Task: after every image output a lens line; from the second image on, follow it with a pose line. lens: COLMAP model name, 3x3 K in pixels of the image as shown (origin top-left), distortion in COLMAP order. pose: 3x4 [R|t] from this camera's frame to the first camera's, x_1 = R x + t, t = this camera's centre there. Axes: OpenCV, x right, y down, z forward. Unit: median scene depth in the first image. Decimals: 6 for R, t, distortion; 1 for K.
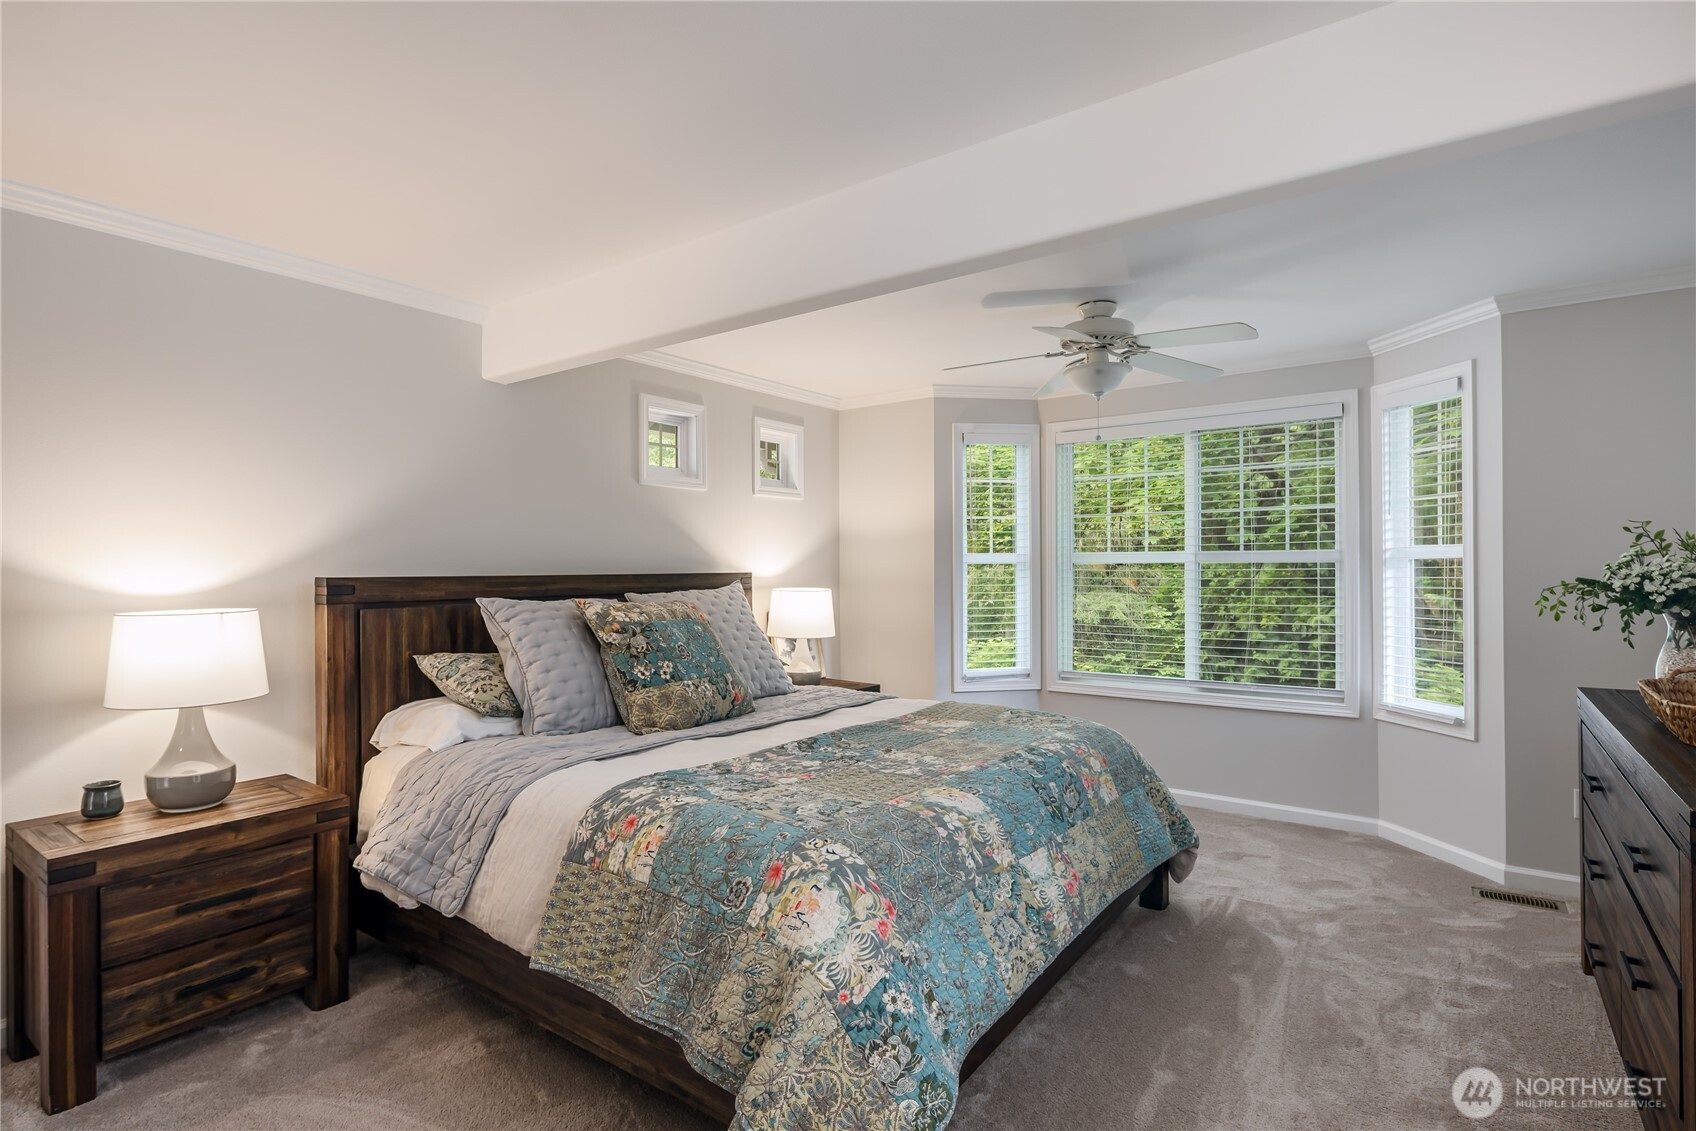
lens RADIAL K [[839.2, 0, 842.7], [0, 839.2, 563.7], [0, 0, 1]] dist [0.001534, -0.000130]
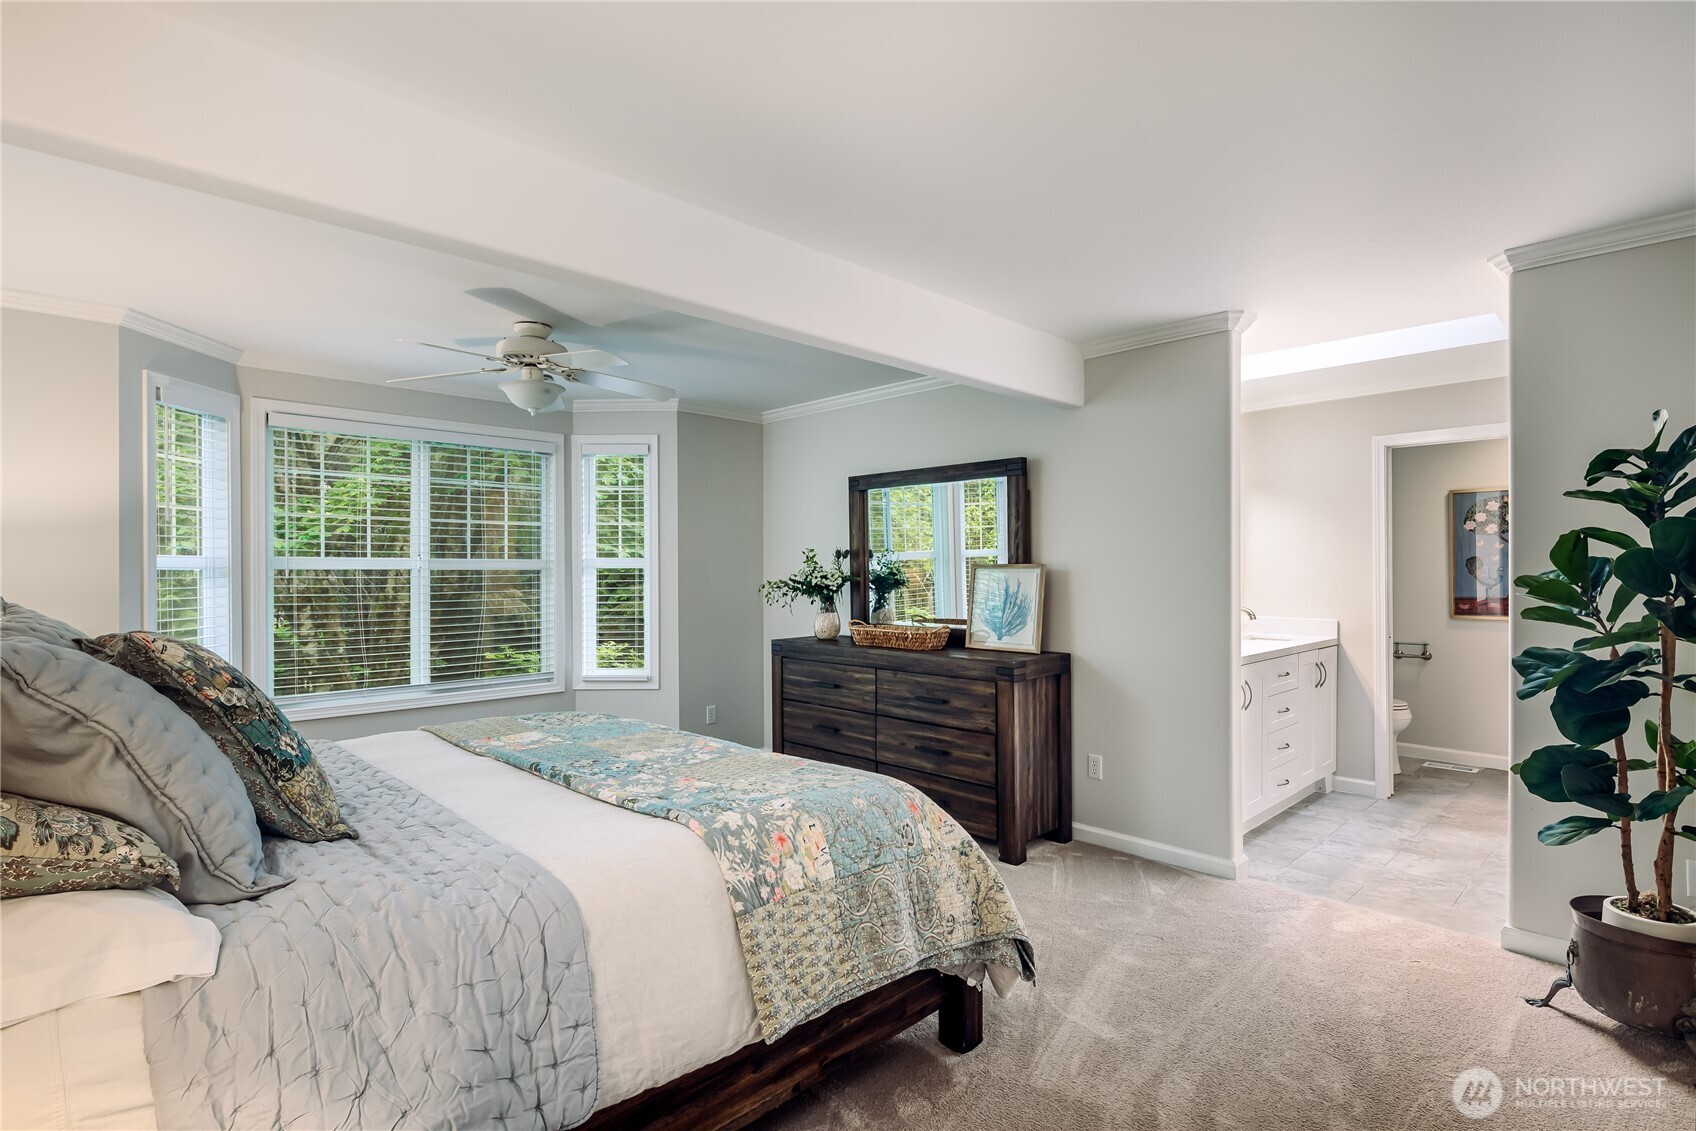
lens RADIAL K [[815.6, 0, 851.8], [0, 815.6, 570.9], [0, 0, 1]] dist [-0.002535, -0.000456]
pose [[0.158595, 0.005069, 0.987331, -0.586628], [-0.001501, 0.999987, -0.004893, 0.005710], [-0.987343, -0.000706, 0.158600, 0.396723]]
